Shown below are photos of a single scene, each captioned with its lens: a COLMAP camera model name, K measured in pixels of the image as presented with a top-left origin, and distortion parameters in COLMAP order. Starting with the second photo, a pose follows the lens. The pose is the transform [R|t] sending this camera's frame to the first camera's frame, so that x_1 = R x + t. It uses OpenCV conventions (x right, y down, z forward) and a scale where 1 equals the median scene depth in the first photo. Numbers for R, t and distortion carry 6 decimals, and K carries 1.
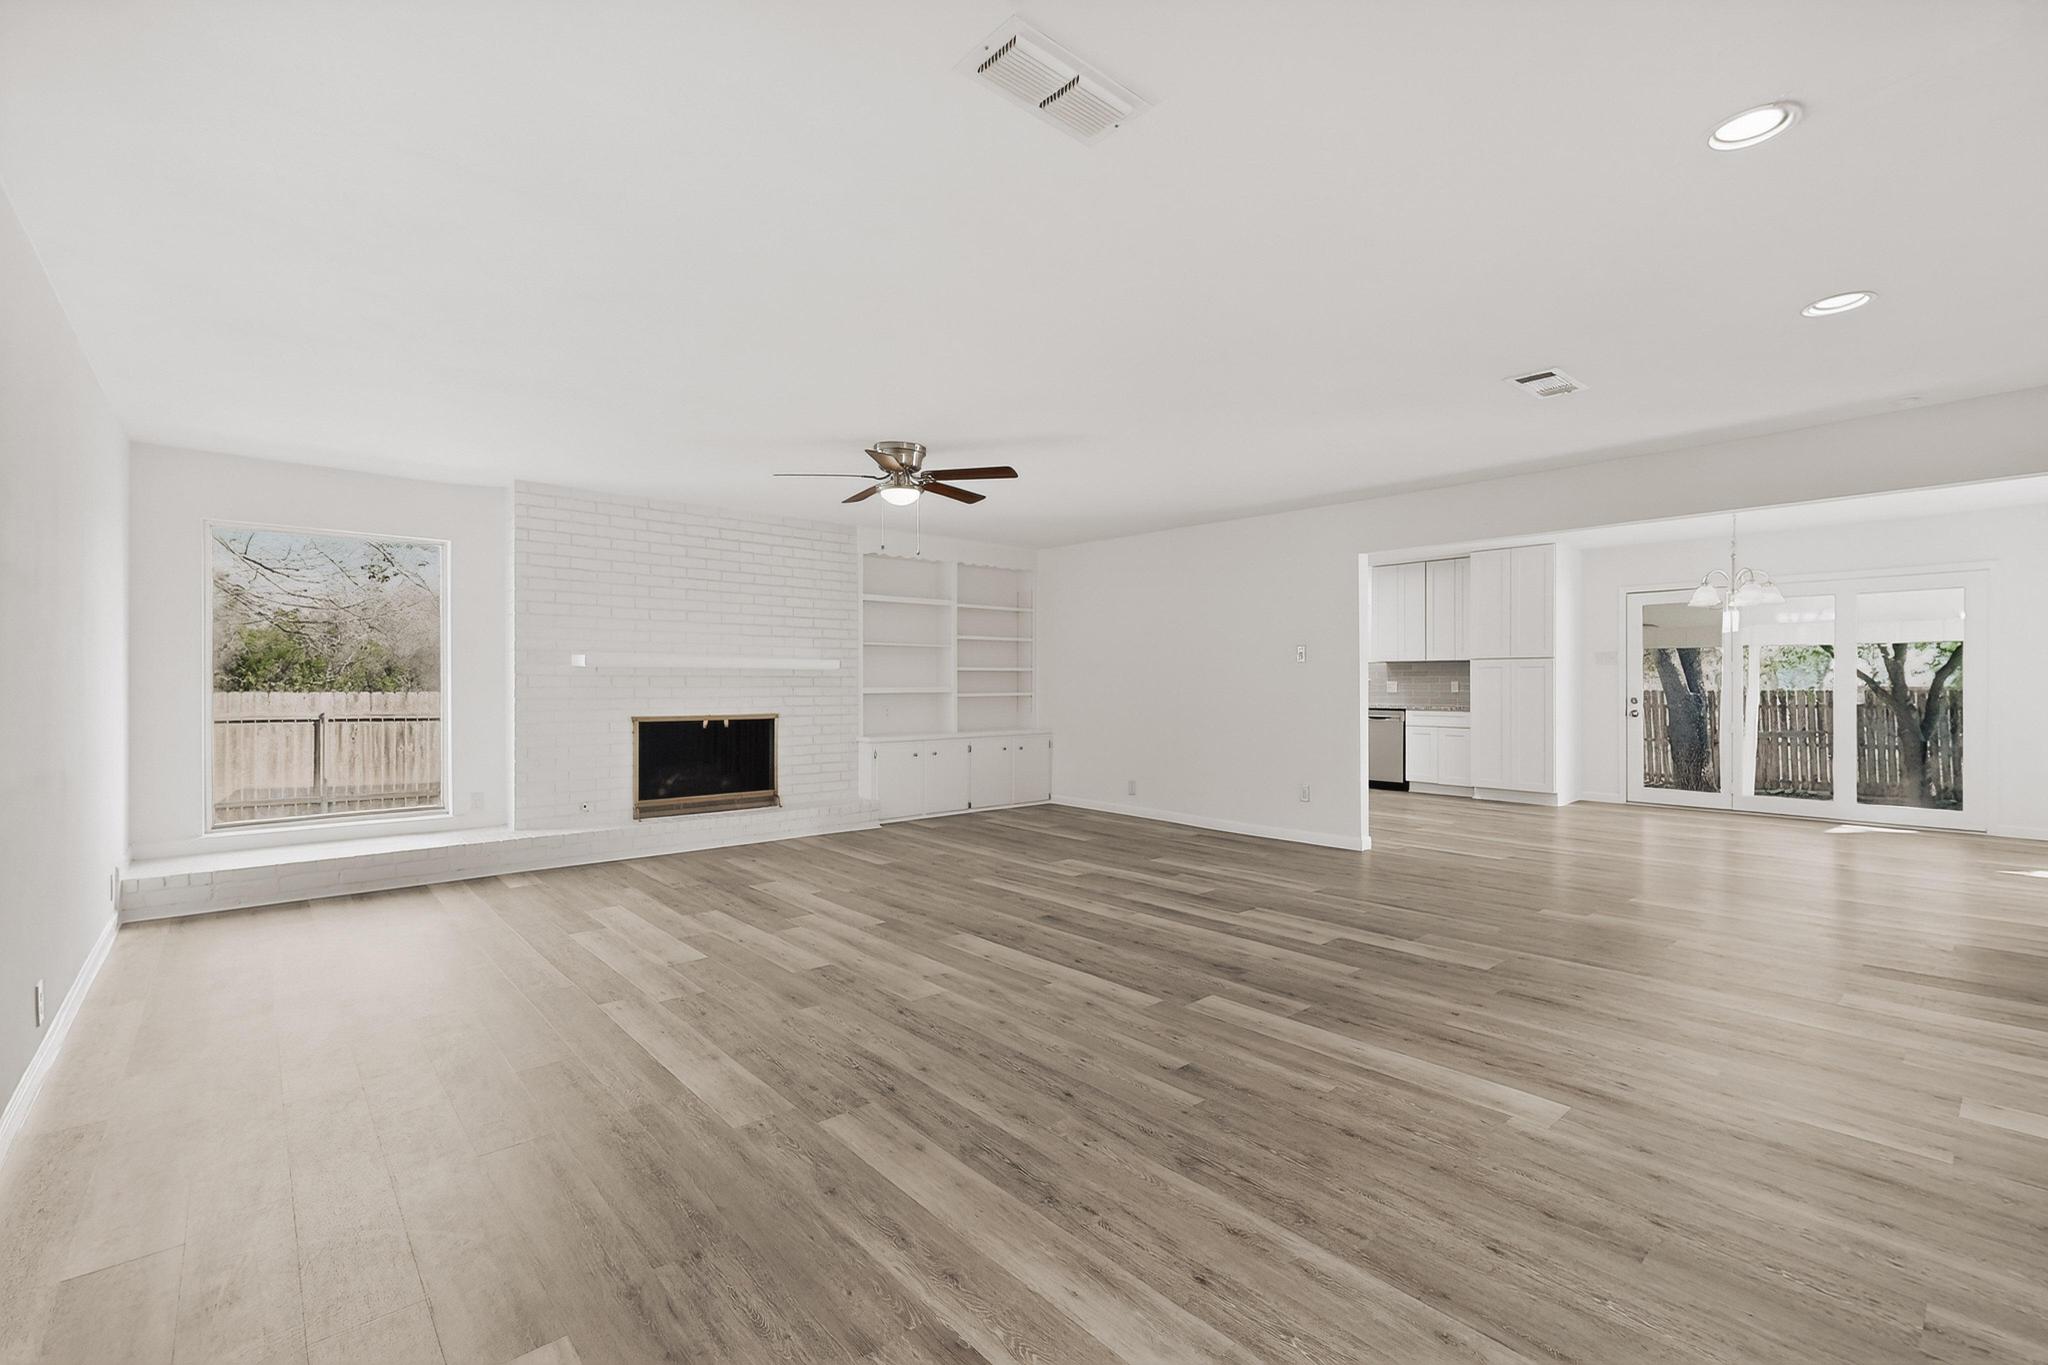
lens RADIAL K [[888.7, 0, 1027.0], [0, 888.7, 684.3], [0, 0, 1]] dist [0.001623, 0.000410]
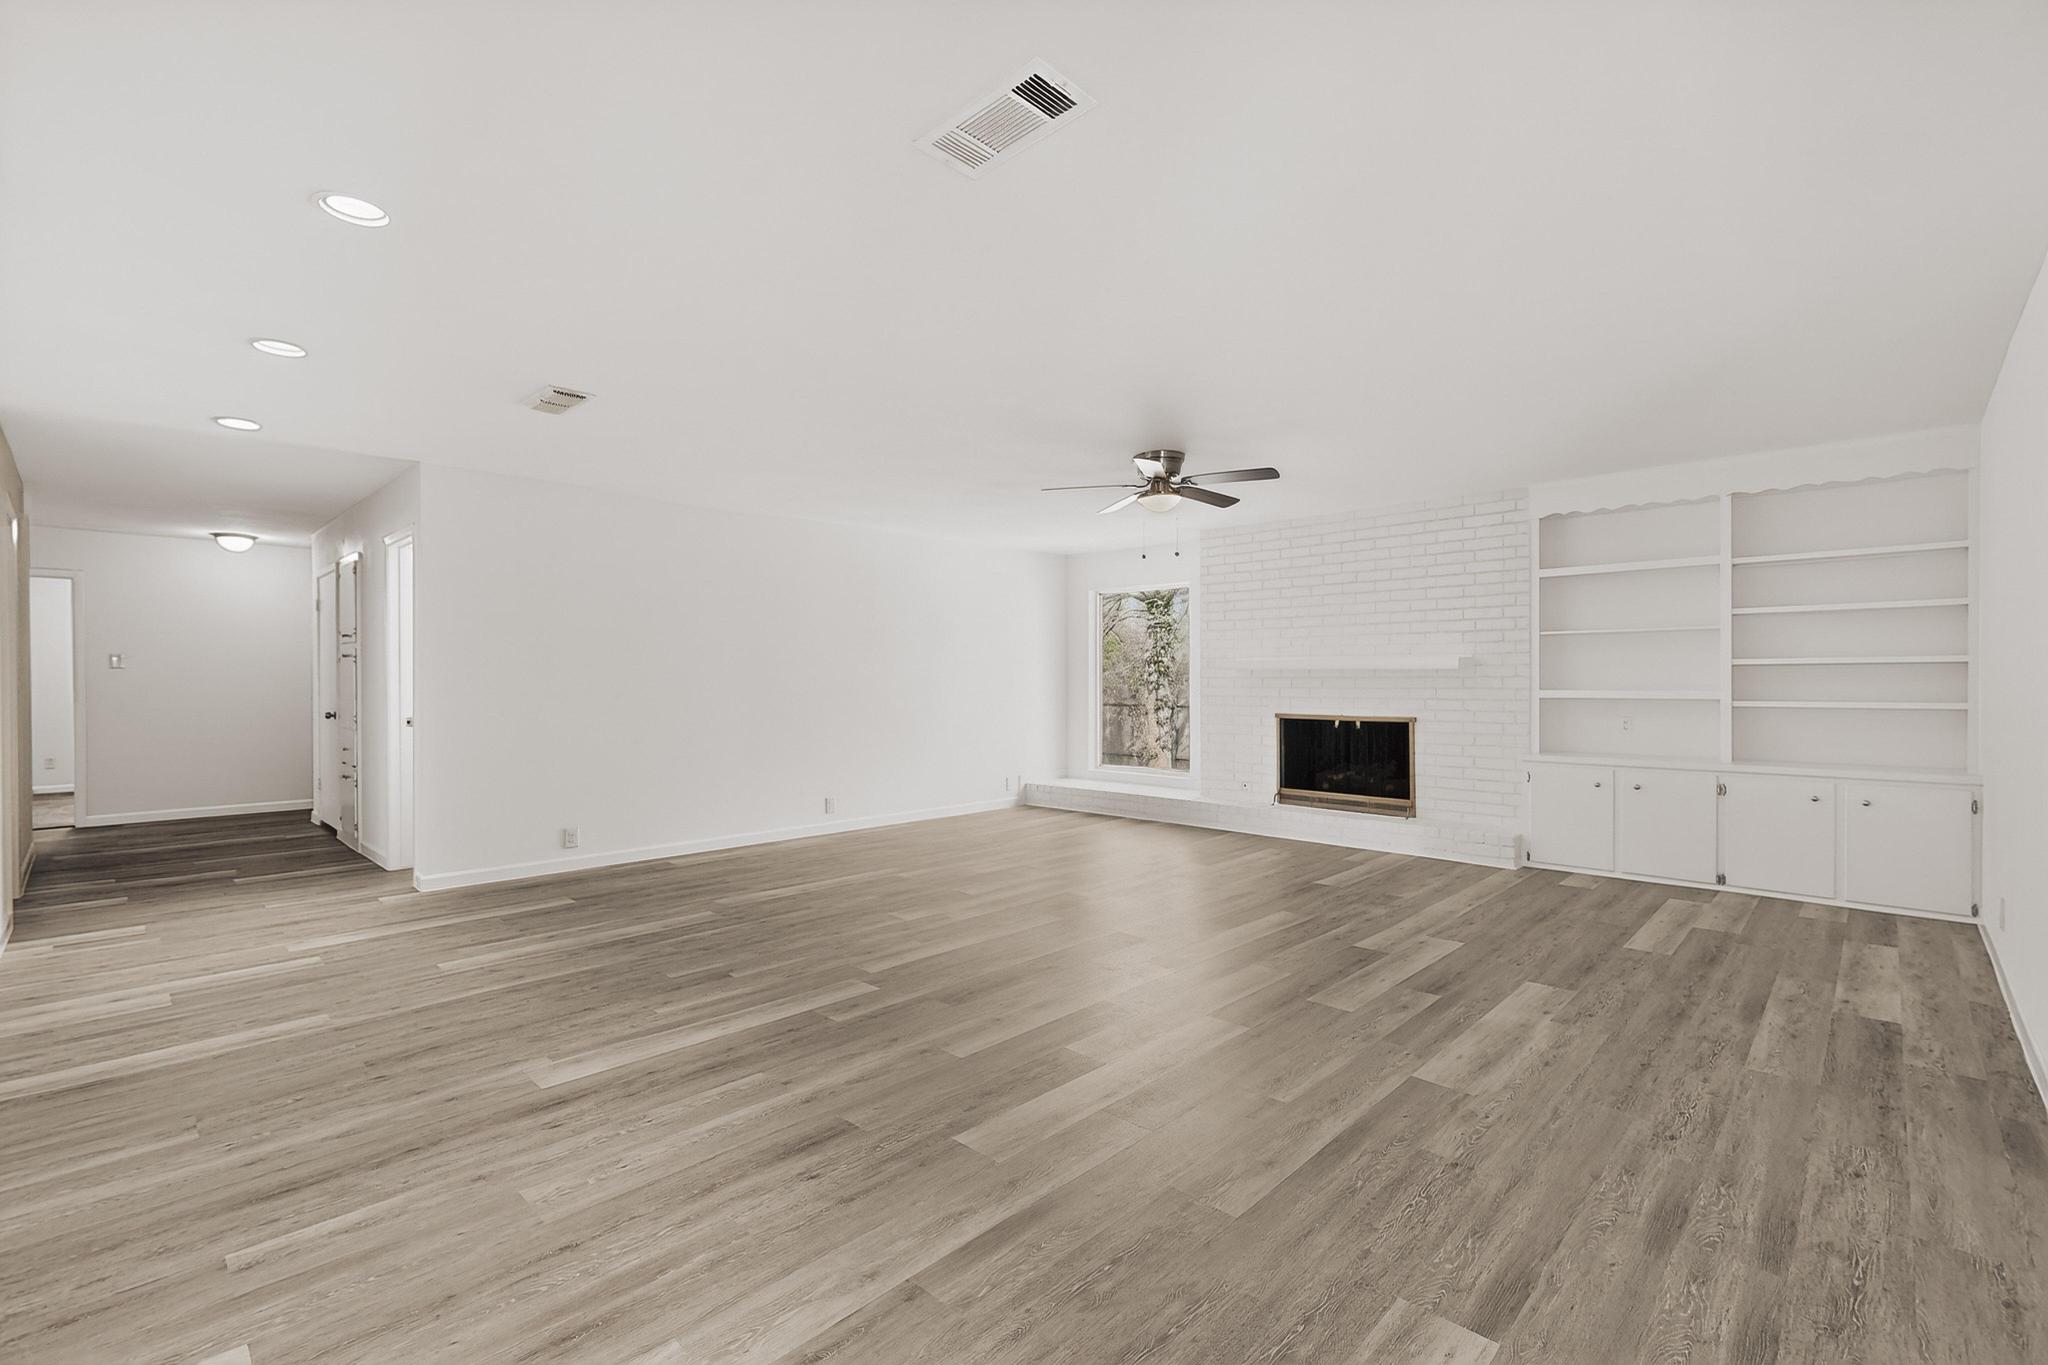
lens RADIAL K [[882.1, 0, 1014.0], [0, 882.1, 682.7], [0, 0, 1]] dist [0.003292, -0.000410]
pose [[0.081181, -0.001611, -0.996698, 1.309280], [-0.000719, 0.999998, -0.001674, -0.001887], [0.996699, 0.000853, 0.081179, 1.134275]]
